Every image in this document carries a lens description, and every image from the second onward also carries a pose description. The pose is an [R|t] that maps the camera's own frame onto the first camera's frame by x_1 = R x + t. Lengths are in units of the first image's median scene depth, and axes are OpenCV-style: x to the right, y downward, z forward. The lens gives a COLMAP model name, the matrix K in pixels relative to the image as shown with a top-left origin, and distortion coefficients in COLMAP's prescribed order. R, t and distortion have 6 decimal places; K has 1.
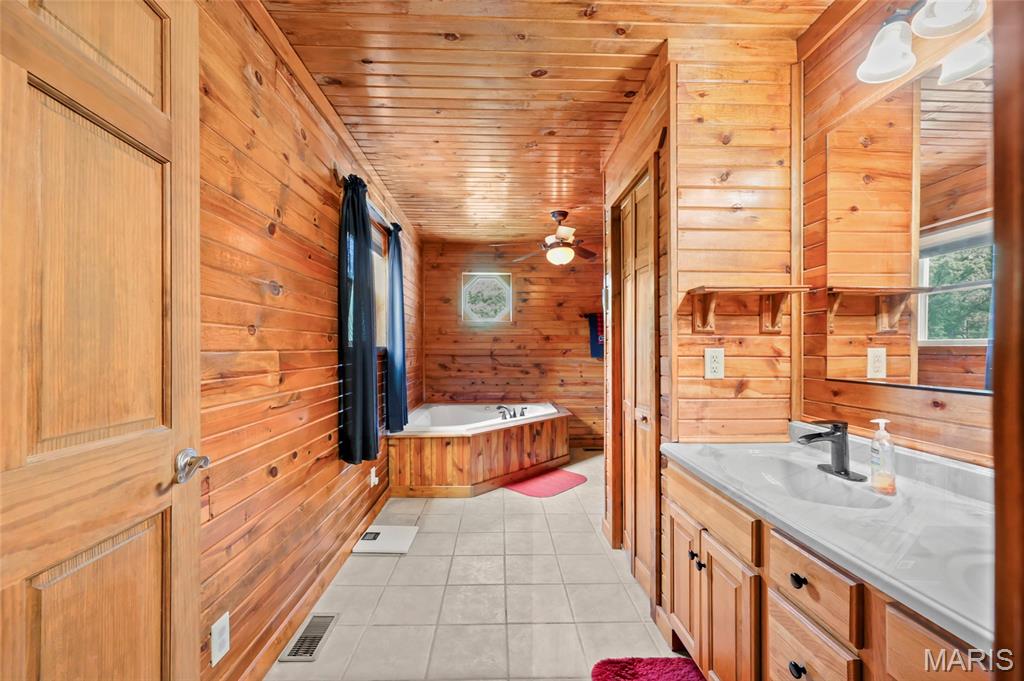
lens RADIAL K [[412.2, 0, 533.1], [0, 412.2, 342.1], [0, 0, 1]] dist [0.000192, -0.000244]
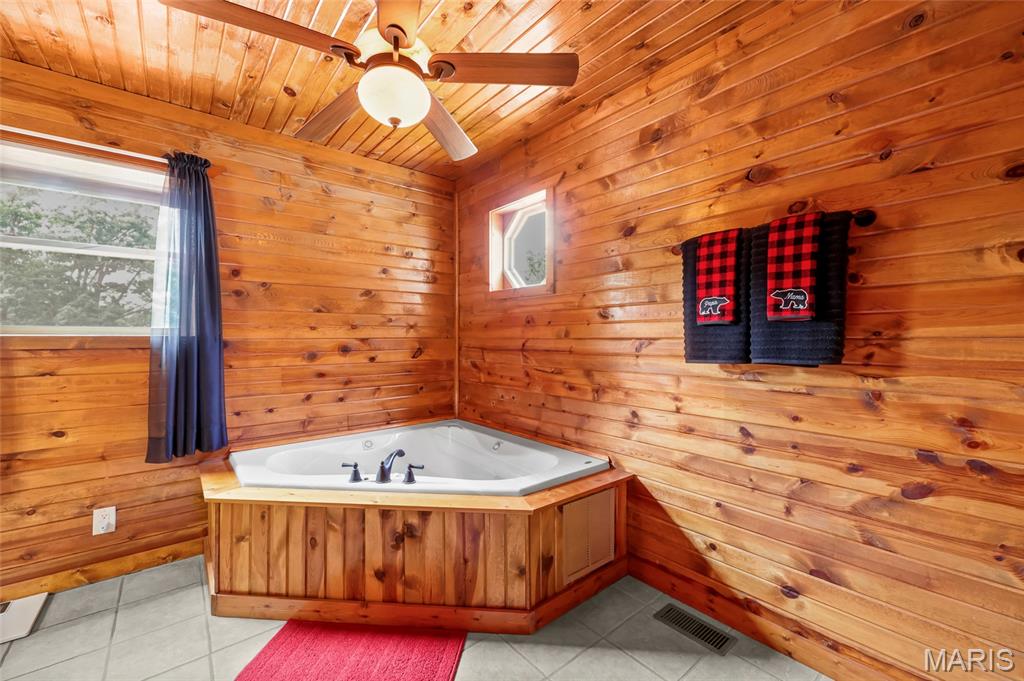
lens RADIAL K [[412.2, 0, 570.5], [0, 412.2, 337.4], [0, 0, 1]] dist [0.000192, -0.000244]
pose [[0.587689, -0.003955, -0.809077, 0.564917], [0.014325, 0.999882, 0.005518, 0.019671], [0.808960, -0.014833, 0.587676, 1.079385]]
